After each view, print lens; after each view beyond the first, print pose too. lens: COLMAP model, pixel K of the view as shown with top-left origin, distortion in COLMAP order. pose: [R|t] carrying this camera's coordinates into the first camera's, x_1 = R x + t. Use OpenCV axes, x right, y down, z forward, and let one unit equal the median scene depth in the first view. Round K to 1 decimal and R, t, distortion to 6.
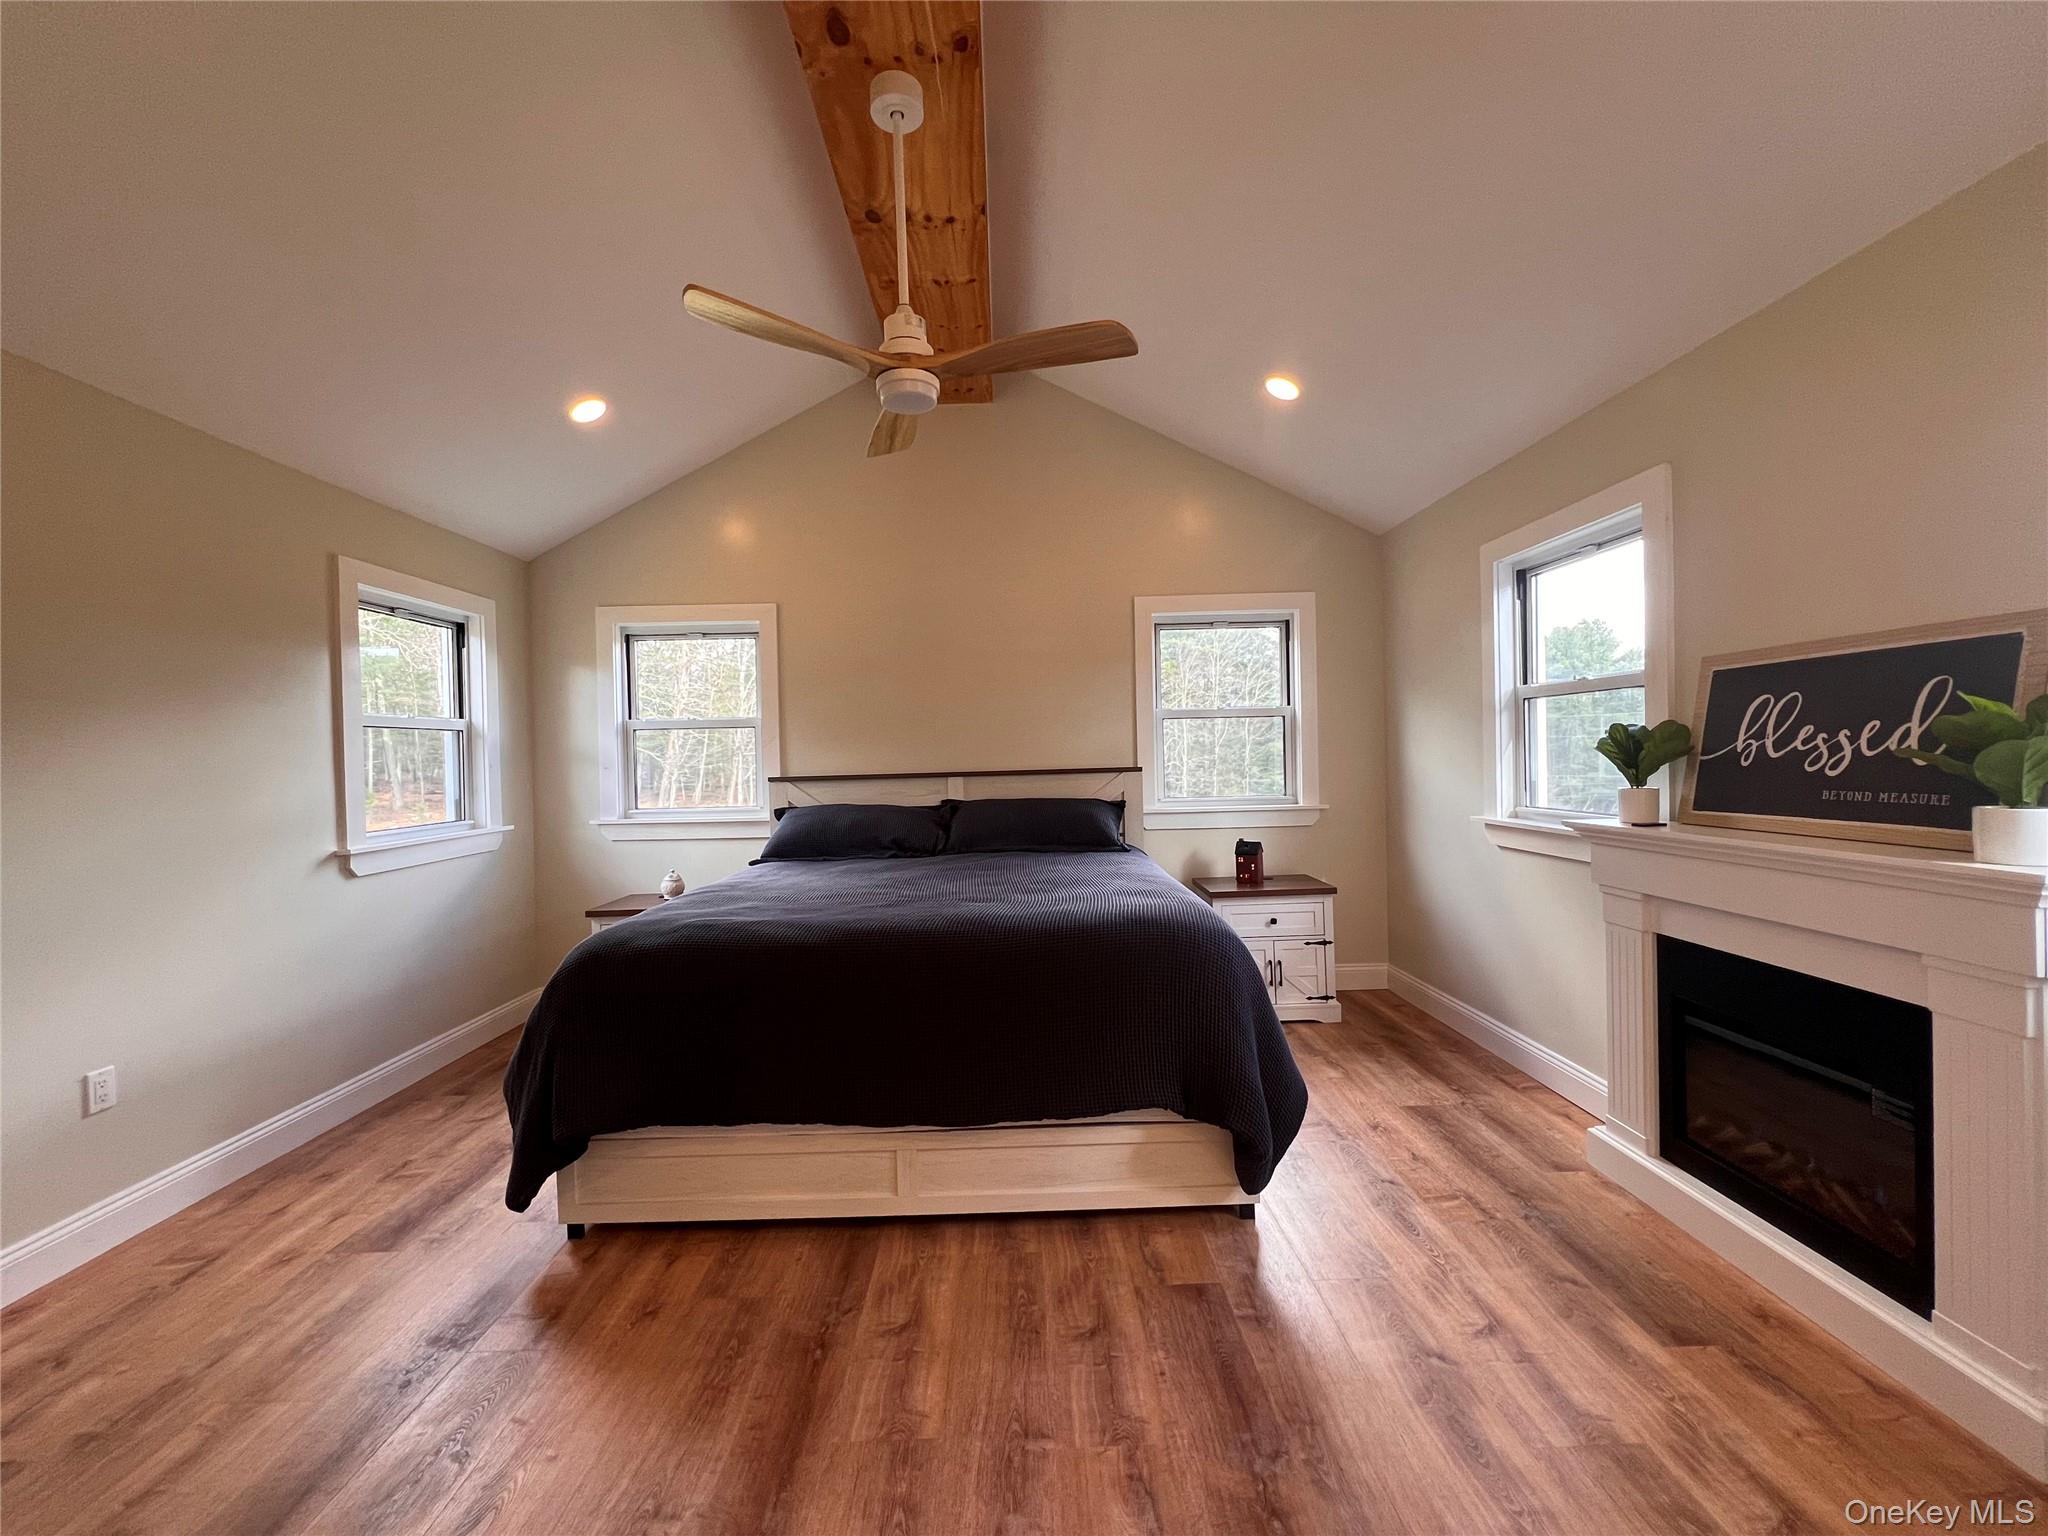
lens RADIAL K [[808.3, 0, 1016.0], [0, 808.3, 767.2], [0, 0, 1]] dist [-0.007226, 0.000742]
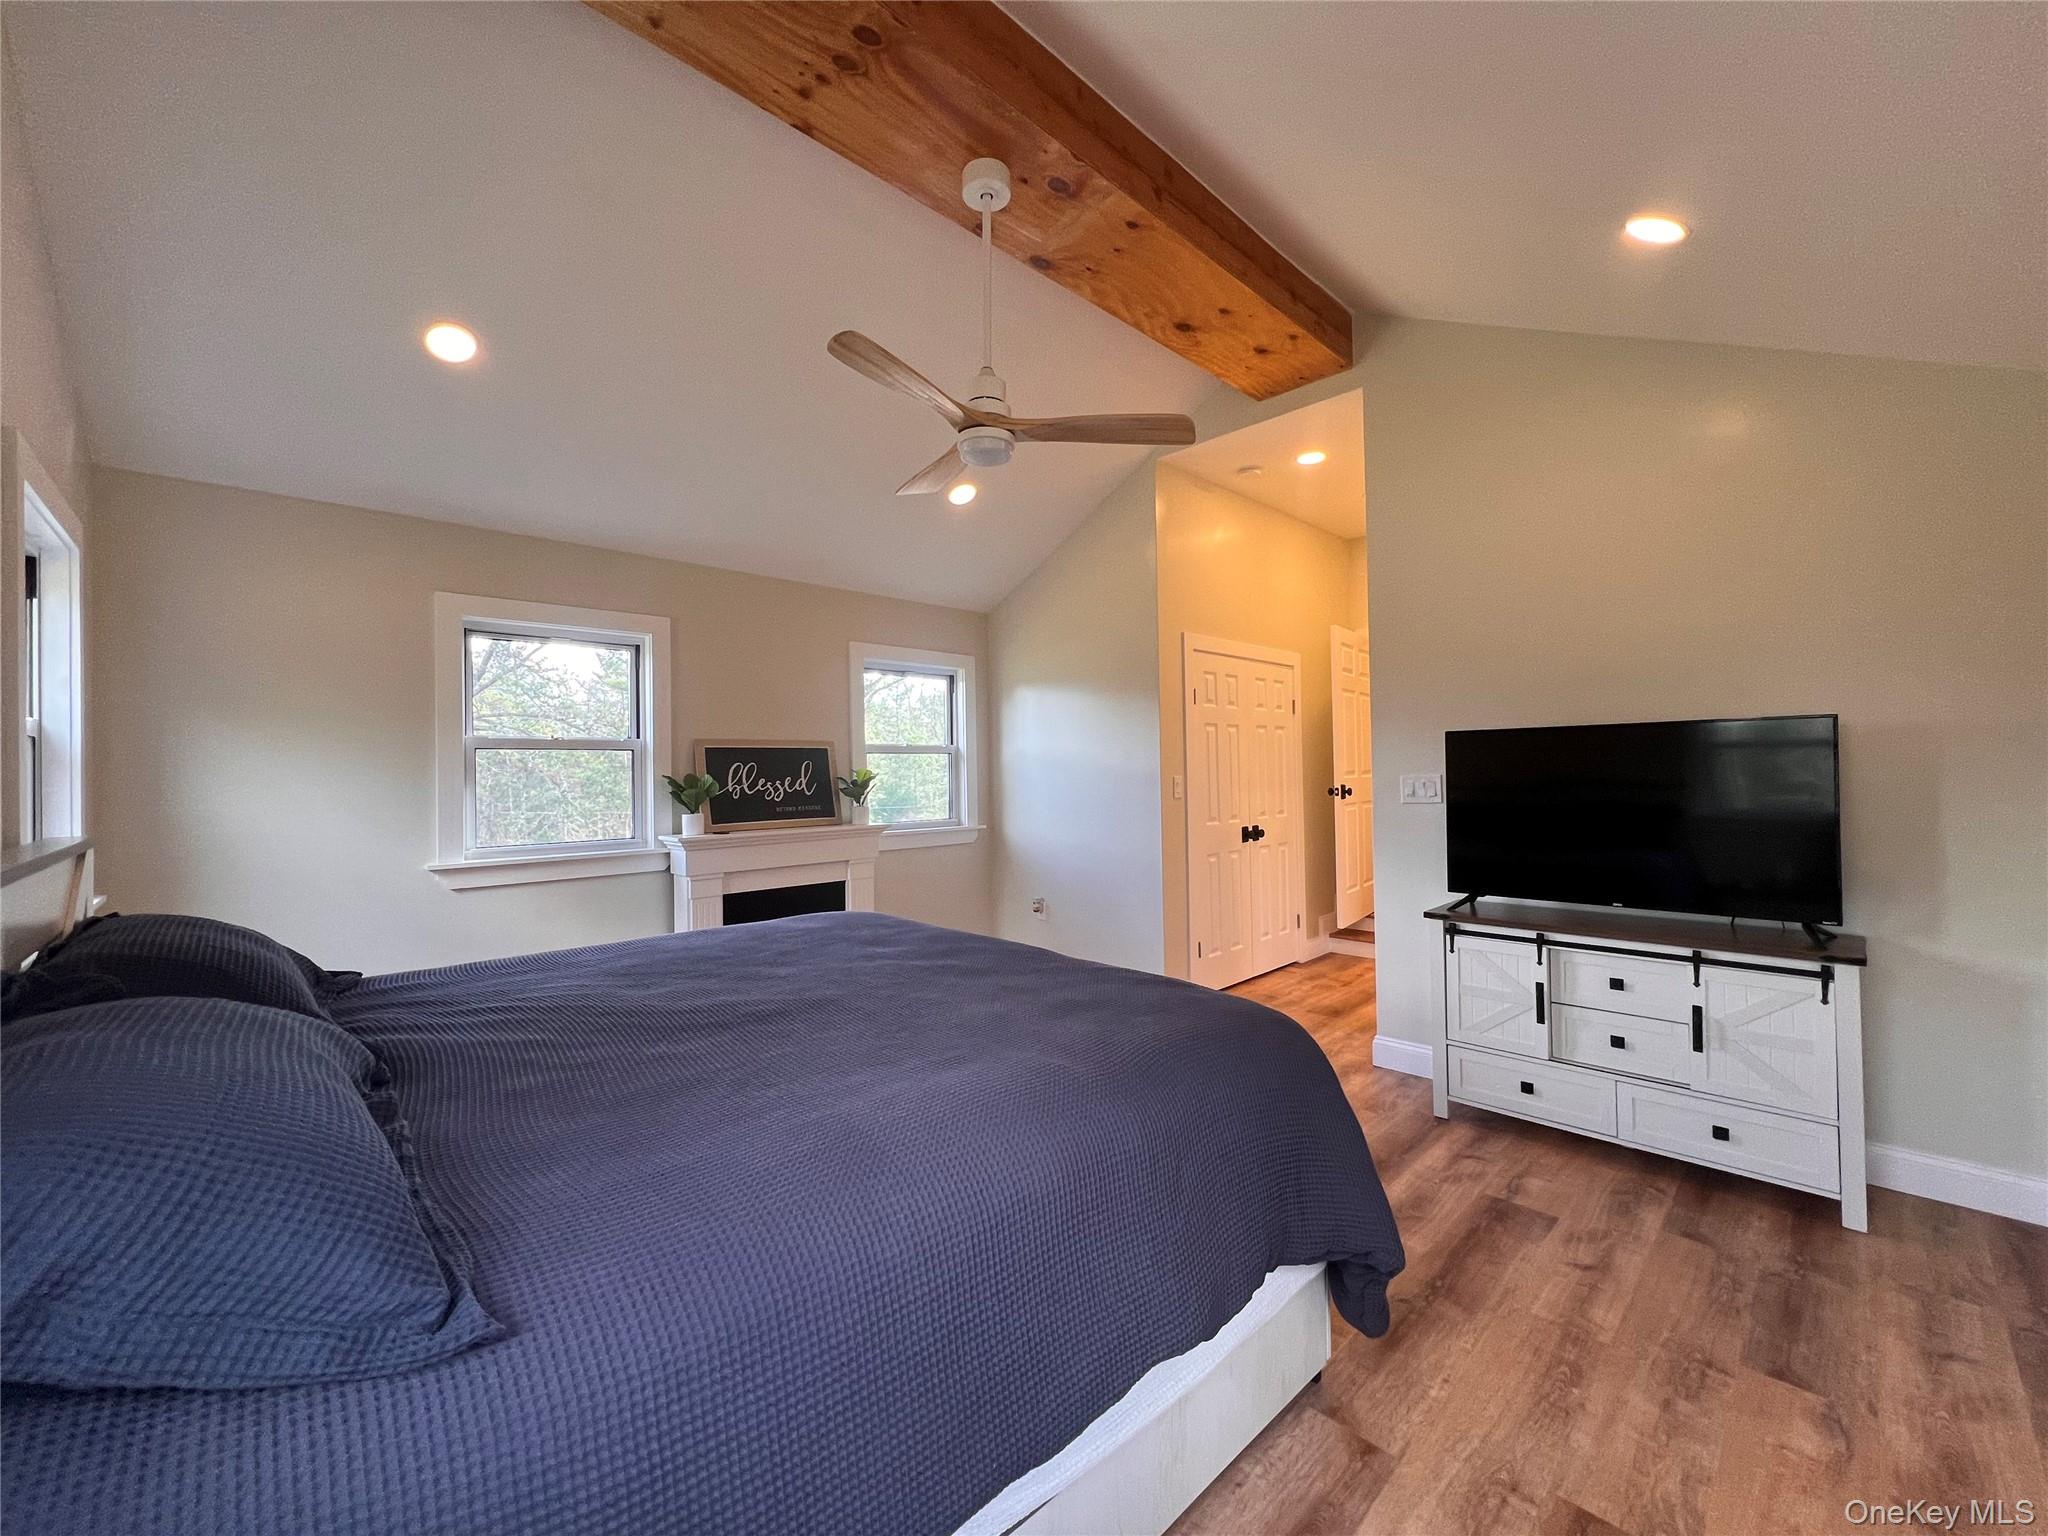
lens RADIAL K [[808.3, 0, 1015.8], [0, 808.3, 764.1], [0, 0, 1]] dist [-0.007226, 0.000742]
pose [[-0.689710, 0.040622, 0.722946, -1.138752], [0.041608, 0.998999, -0.016438, -0.027797], [-0.722890, 0.018743, -0.690709, 2.108641]]
